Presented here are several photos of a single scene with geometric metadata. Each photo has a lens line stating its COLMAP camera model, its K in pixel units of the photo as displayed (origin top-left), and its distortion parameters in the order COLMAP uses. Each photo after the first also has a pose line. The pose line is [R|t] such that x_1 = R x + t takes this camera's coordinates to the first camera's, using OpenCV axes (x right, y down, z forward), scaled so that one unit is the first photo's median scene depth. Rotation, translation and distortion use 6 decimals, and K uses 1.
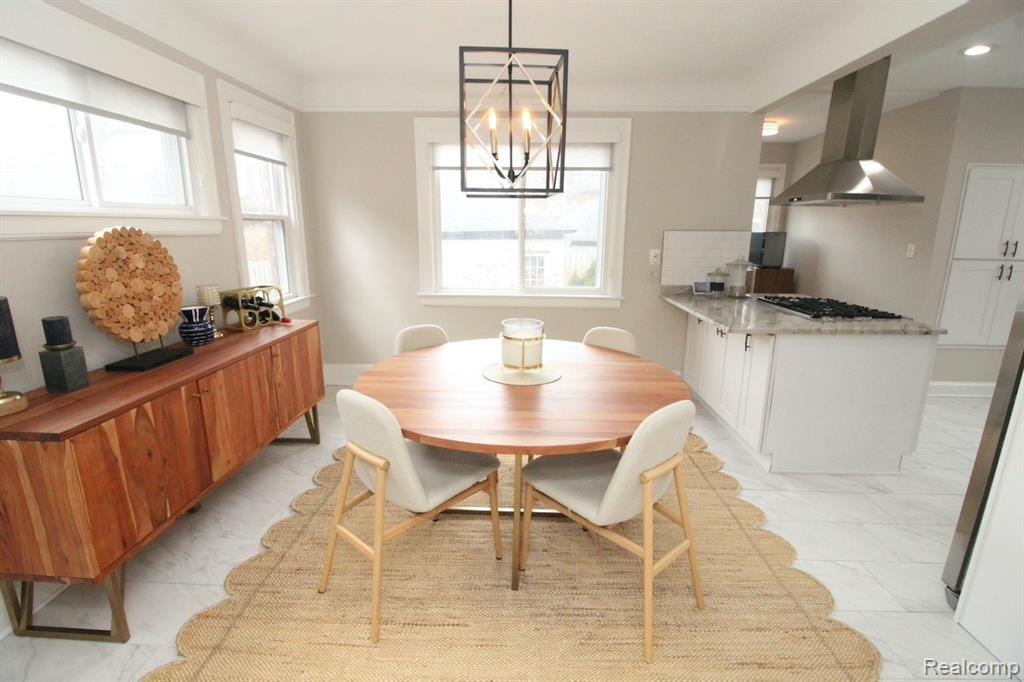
lens RADIAL K [[479.9, 0, 512.0], [0, 479.9, 341.0], [0, 0, 1]] dist [-0.000917, -0.000811]
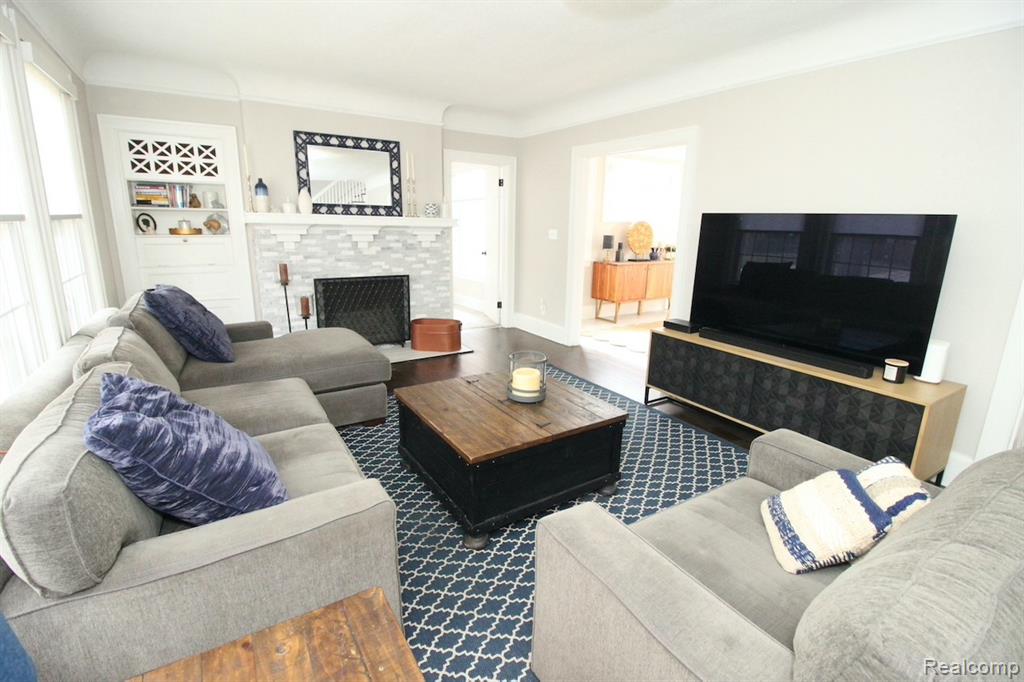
lens RADIAL K [[479.9, 0, 512.0], [0, 479.9, 341.0], [0, 0, 1]] dist [-0.000917, -0.000811]
pose [[0.576082, 0.200595, -0.792396, 1.472030], [-0.204835, 0.973915, 0.097629, 0.437636], [0.791310, 0.106068, 0.602144, -1.623213]]
